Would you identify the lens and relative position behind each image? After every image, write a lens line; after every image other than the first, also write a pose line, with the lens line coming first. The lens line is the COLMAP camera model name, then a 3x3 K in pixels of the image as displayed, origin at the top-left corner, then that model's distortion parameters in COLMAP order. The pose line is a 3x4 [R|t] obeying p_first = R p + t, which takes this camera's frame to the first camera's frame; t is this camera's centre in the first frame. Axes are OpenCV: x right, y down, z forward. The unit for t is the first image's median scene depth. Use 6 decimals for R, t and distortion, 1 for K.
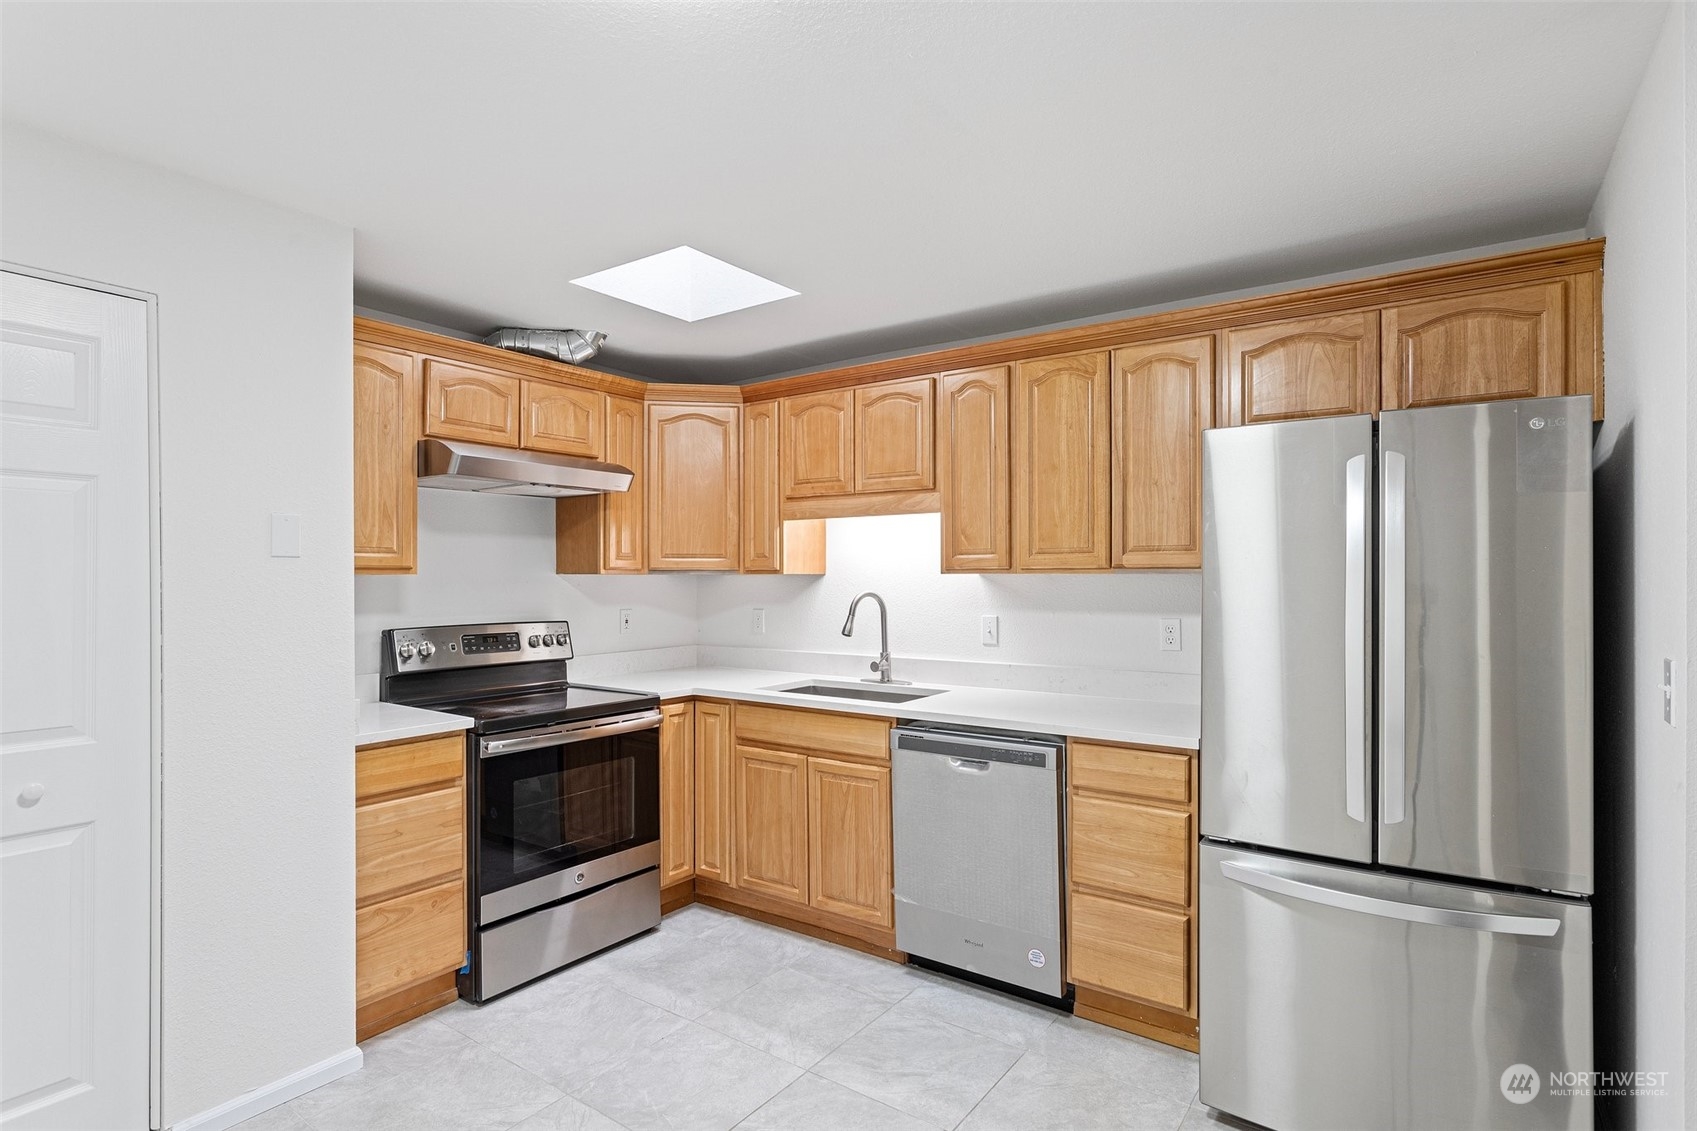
lens RADIAL K [[847.3, 0, 851.7], [0, 847.3, 572.7], [0, 0, 1]] dist [-0.012372, 0.006381]
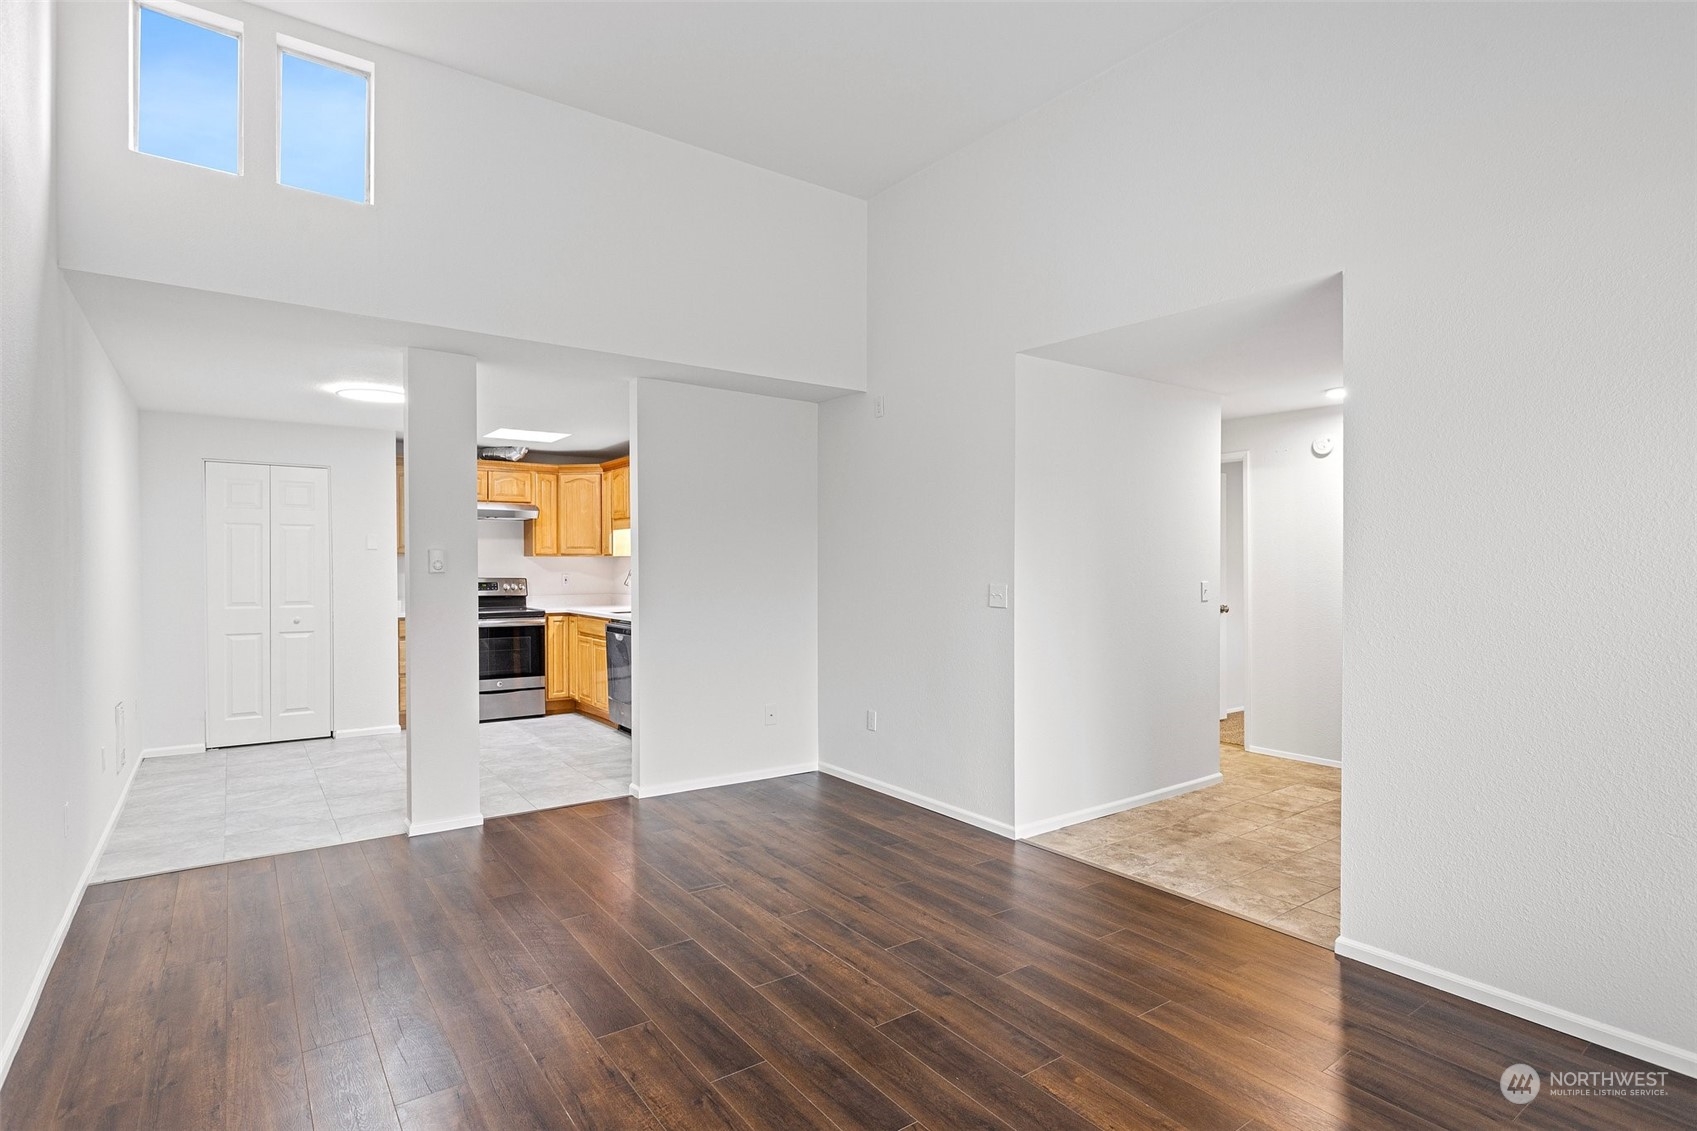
lens RADIAL K [[847.3, 0, 853.7], [0, 847.3, 567.4], [0, 0, 1]] dist [-0.012372, 0.006381]
pose [[0.951338, 0.002602, -0.308139, 1.361303], [0.000516, 0.999949, 0.010039, 0.010691], [0.308150, -0.009710, 0.951288, -0.949859]]
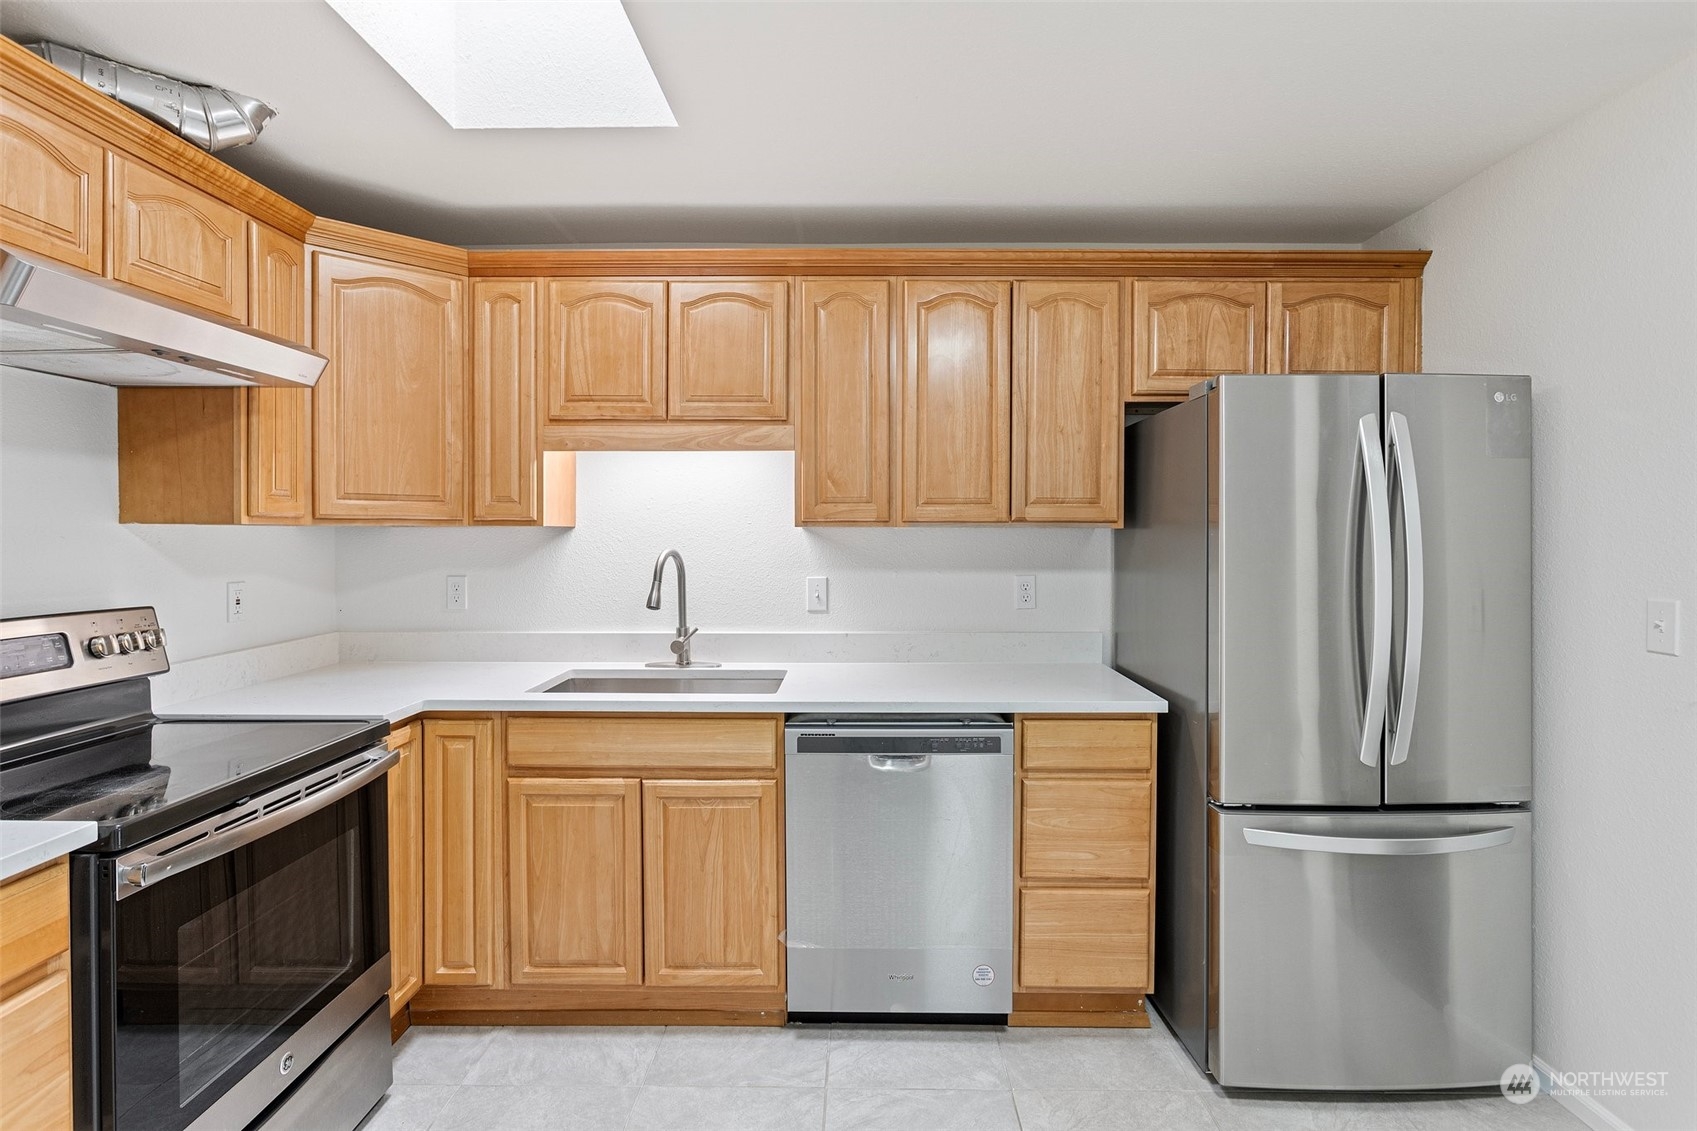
lens RADIAL K [[847.3, 0, 856.9], [0, 847.3, 538.1], [0, 0, 1]] dist [-0.012372, 0.006381]
pose [[0.822290, -0.001446, 0.569068, -0.331208], [-0.005077, 0.999938, 0.009878, 0.004215], [-0.569047, -0.011012, 0.822231, 0.330462]]
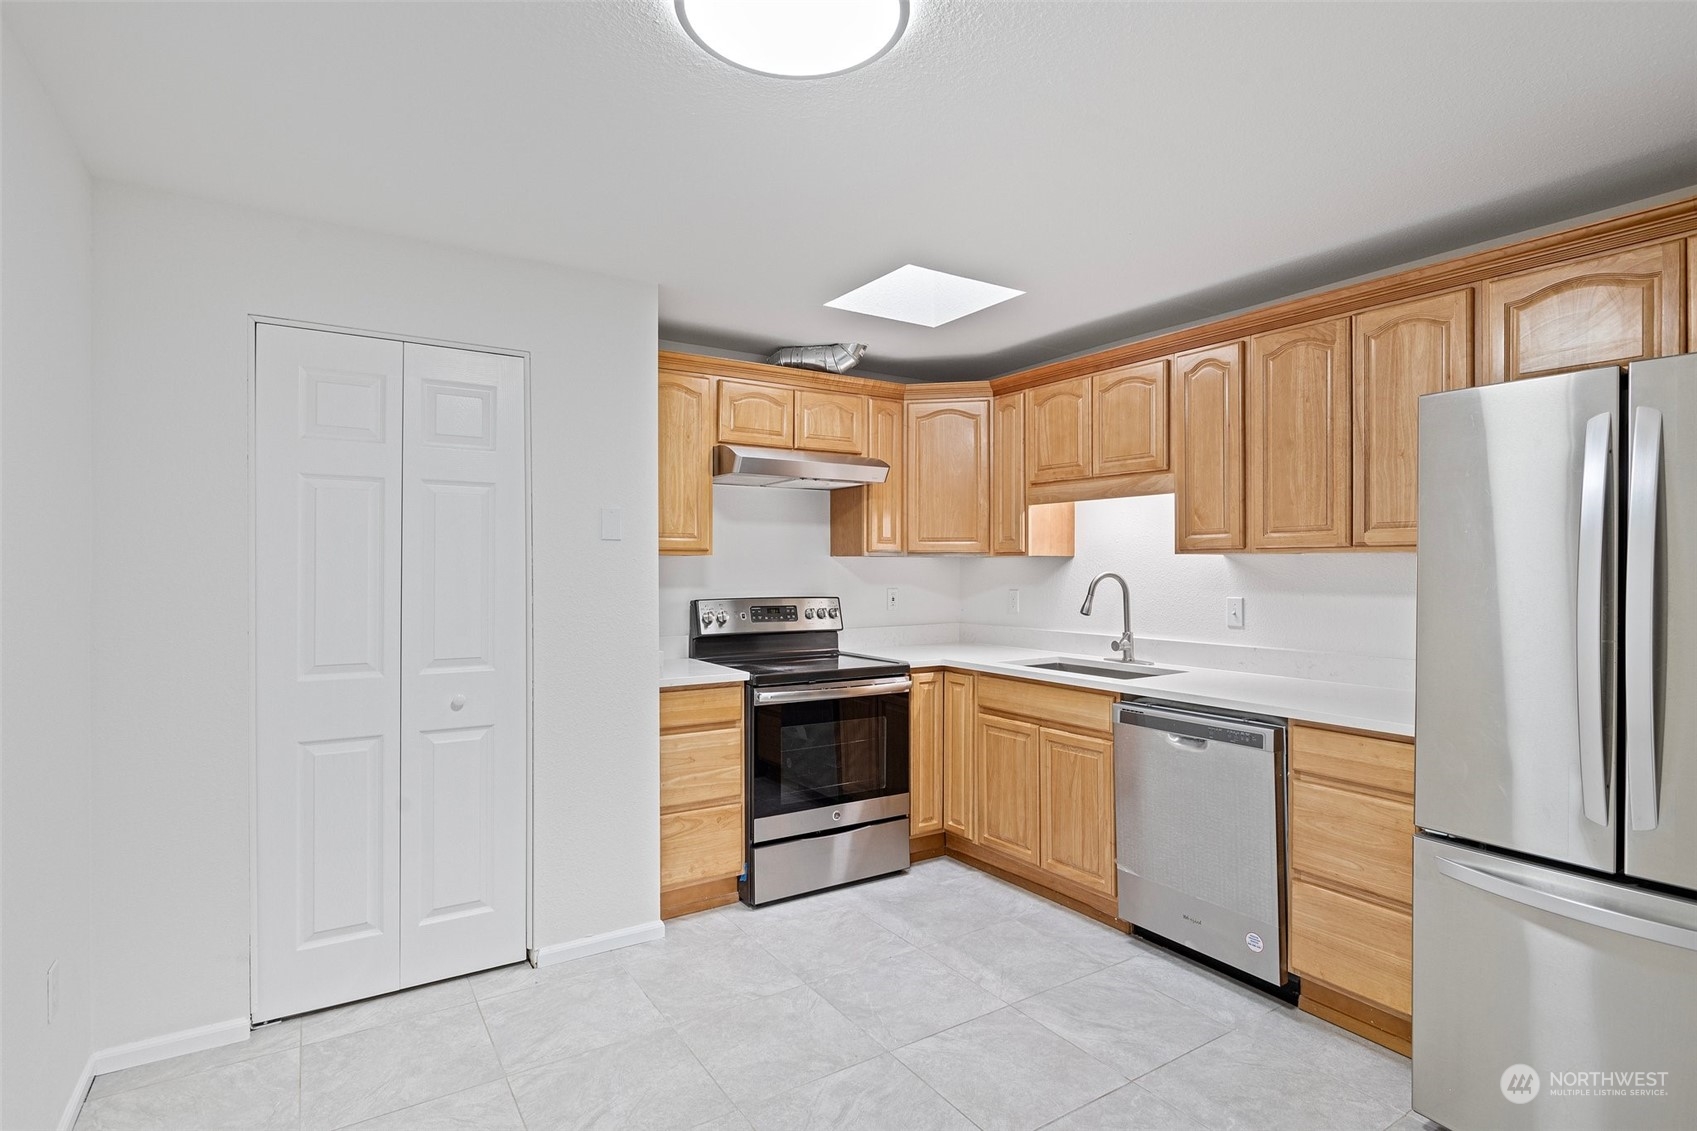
lens RADIAL K [[847.3, 0, 858.4], [0, 847.3, 563.0], [0, 0, 1]] dist [-0.012372, 0.006381]
pose [[0.932520, 0.000762, -0.361118, 0.126923], [-0.000193, 0.999999, 0.001612, 0.011103], [0.361119, -0.001433, 0.932519, -0.074166]]
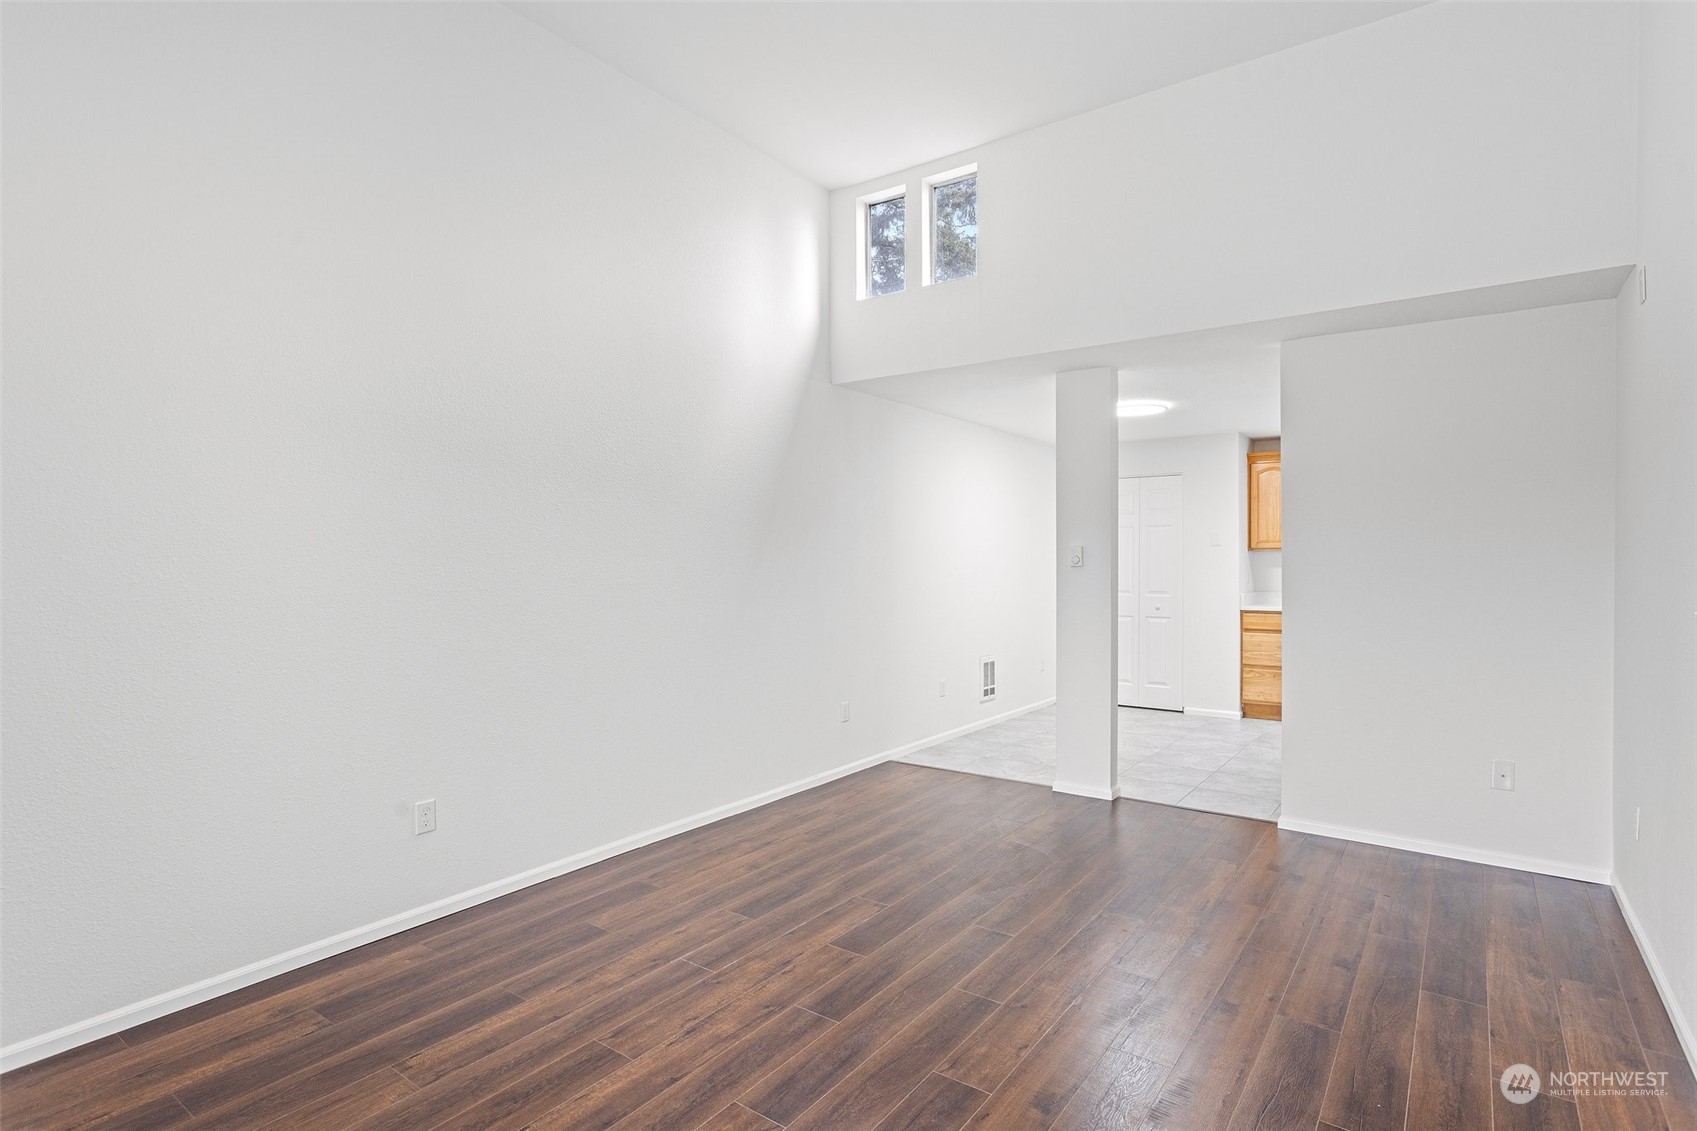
lens RADIAL K [[847.3, 0, 871.8], [0, 847.3, 564.9], [0, 0, 1]] dist [-0.012372, 0.006381]
pose [[0.012902, 0.006753, -0.999894, 1.852389], [0.007571, 0.999948, 0.006851, 0.016964], [0.999888, -0.007658, 0.012850, -0.245171]]
